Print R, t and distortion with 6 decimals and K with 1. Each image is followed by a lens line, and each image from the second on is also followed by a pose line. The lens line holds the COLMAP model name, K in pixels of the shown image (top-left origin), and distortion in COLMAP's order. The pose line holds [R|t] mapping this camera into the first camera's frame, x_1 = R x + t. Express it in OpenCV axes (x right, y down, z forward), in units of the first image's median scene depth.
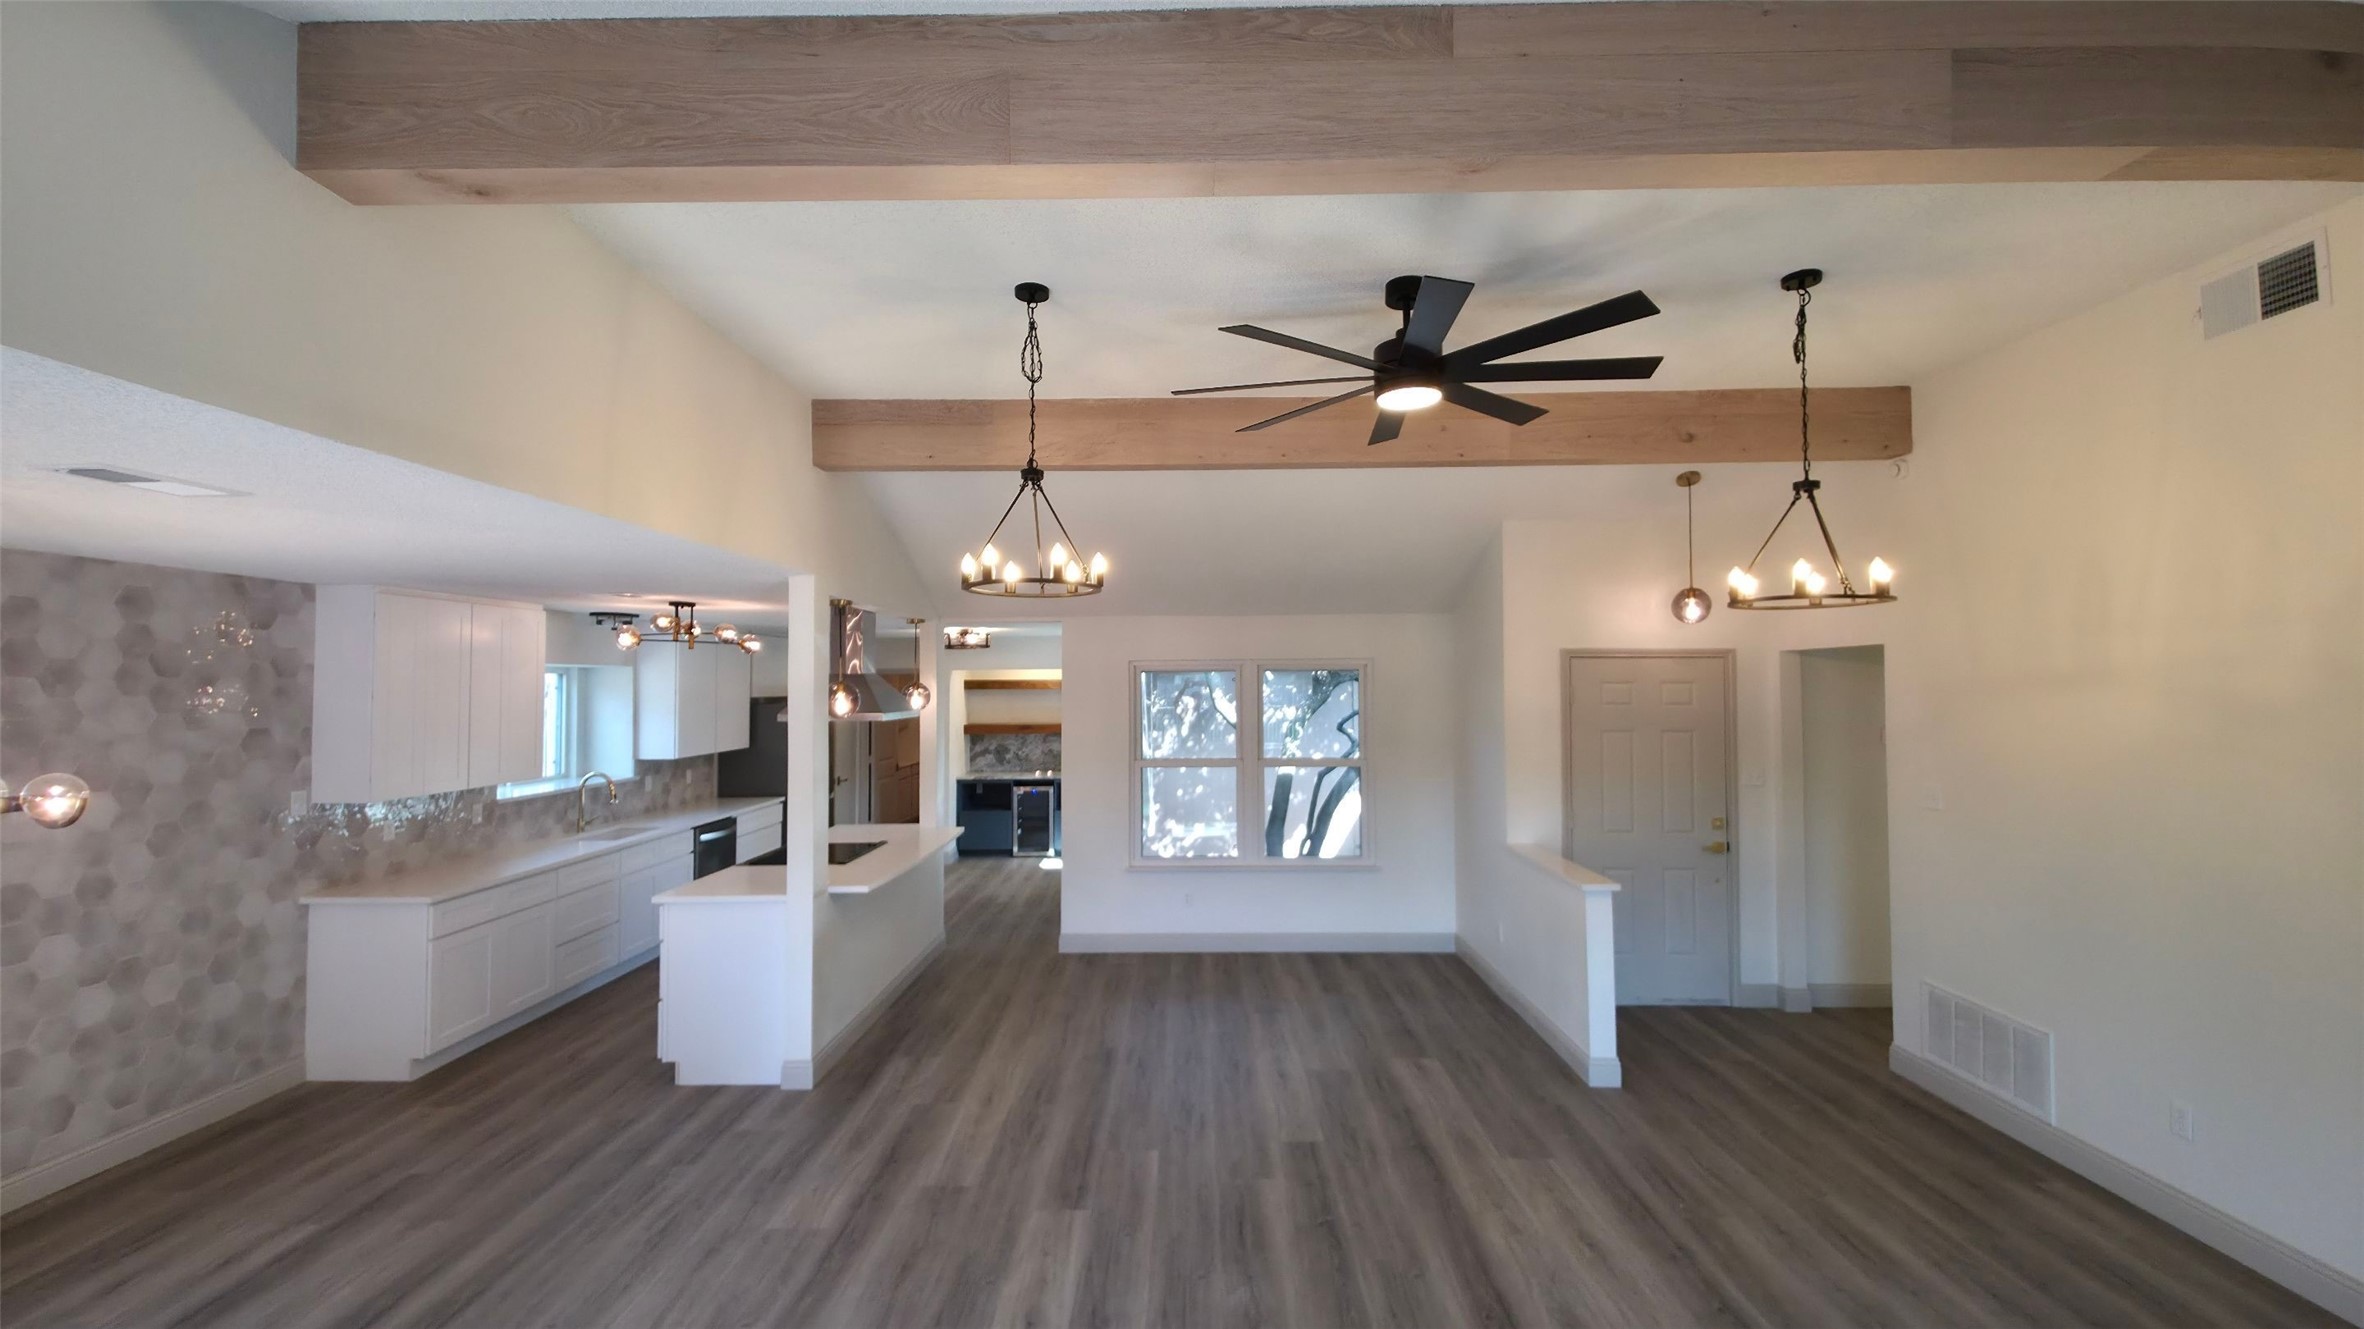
lens RADIAL K [[945.4, 0, 1182.9], [0, 945.4, 657.2], [0, 0, 1]] dist [0.007712, -0.007965]
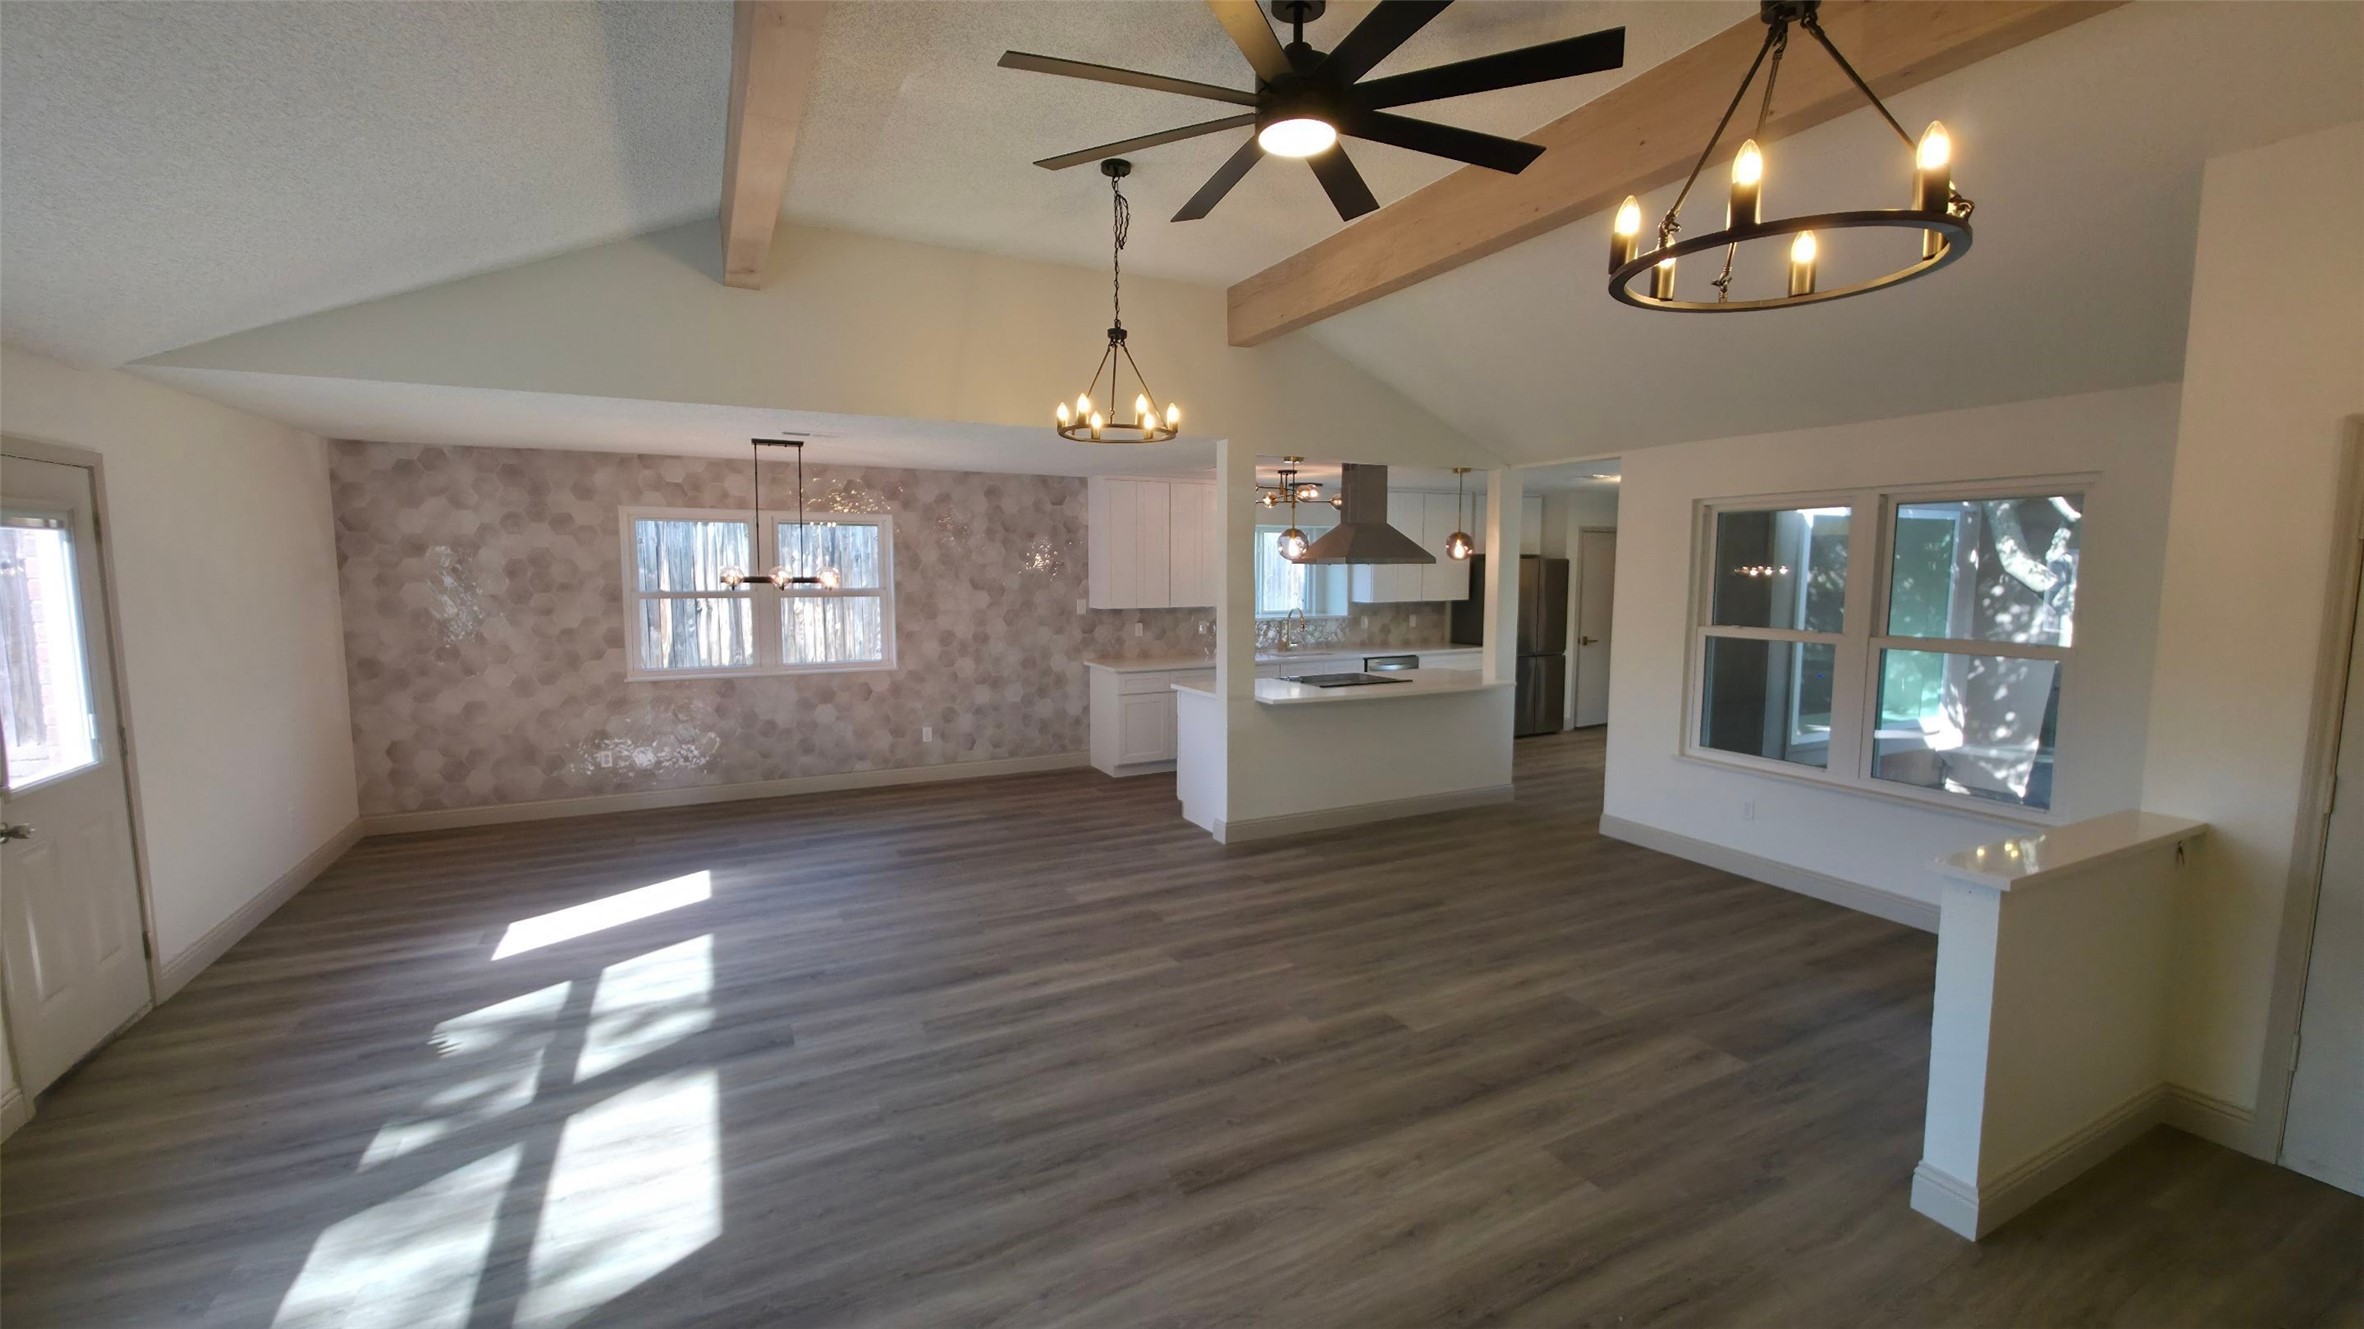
lens RADIAL K [[941.4, 0, 1180.6], [0, 941.4, 653.2], [0, 0, 1]] dist [0.006734, -0.005371]
pose [[0.464111, 0.090221, -0.881170, 0.770667], [0.021074, 0.993393, 0.112811, 0.055444], [0.885526, -0.070927, 0.459144, 0.416304]]
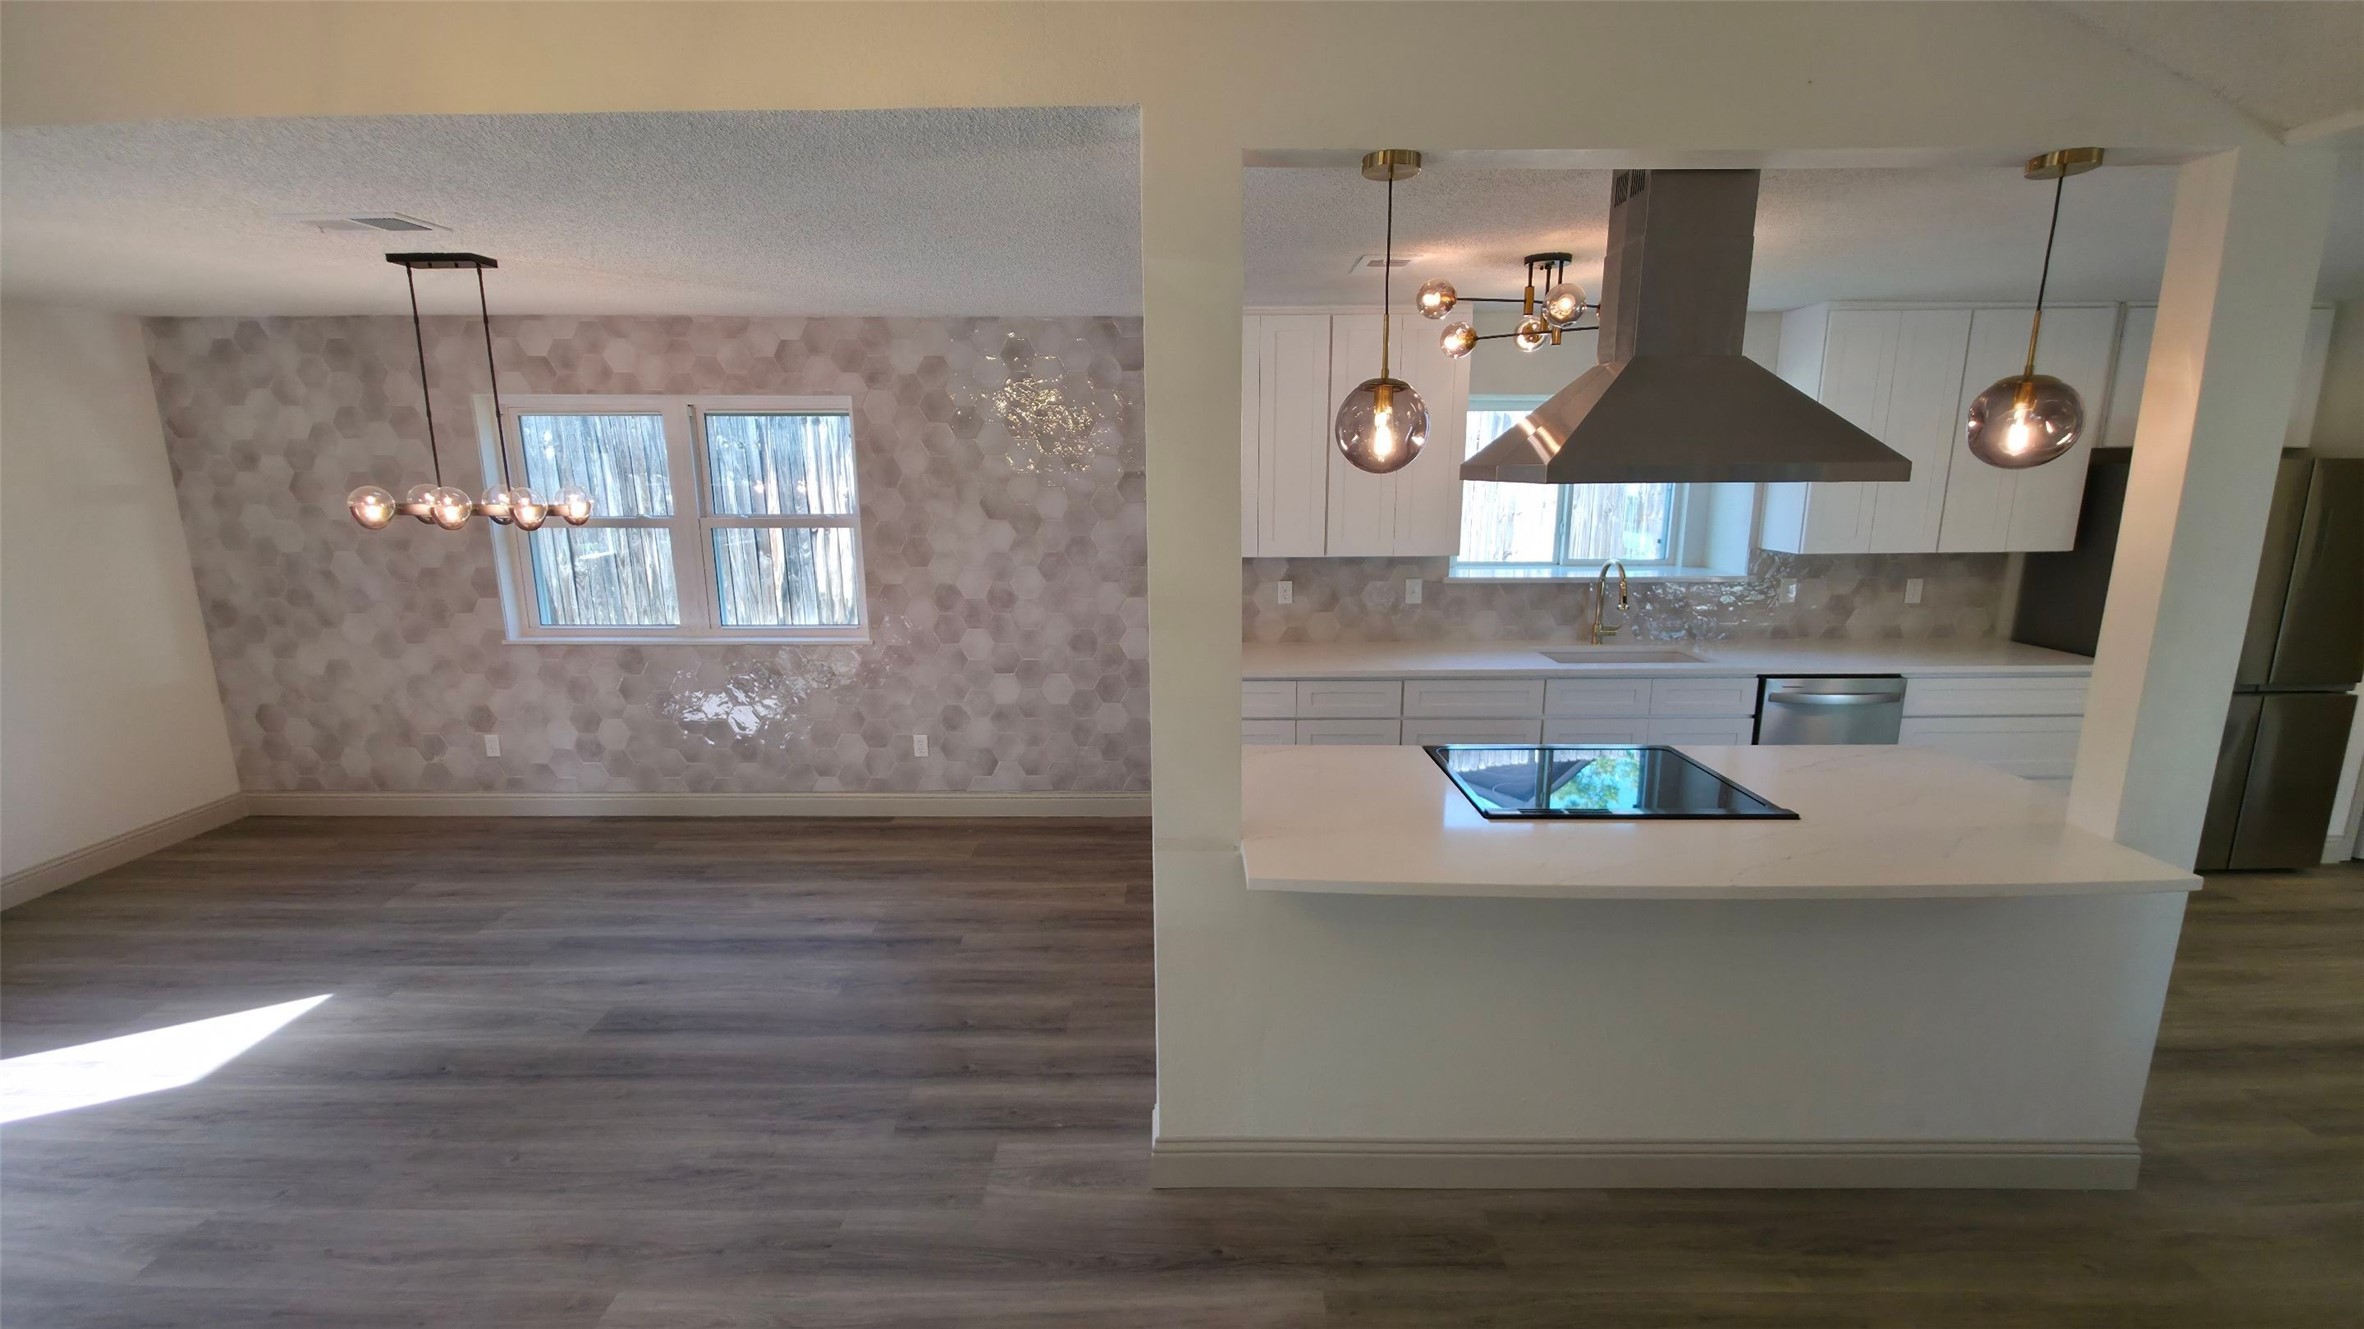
lens RADIAL K [[941.4, 0, 1180.6], [0, 941.4, 653.2], [0, 0, 1]] dist [0.006734, -0.005371]
pose [[0.008190, 0.201527, -0.979449, 0.065370], [0.032903, 0.978897, 0.201688, 0.070015], [0.999425, -0.033879, 0.001386, 1.143203]]
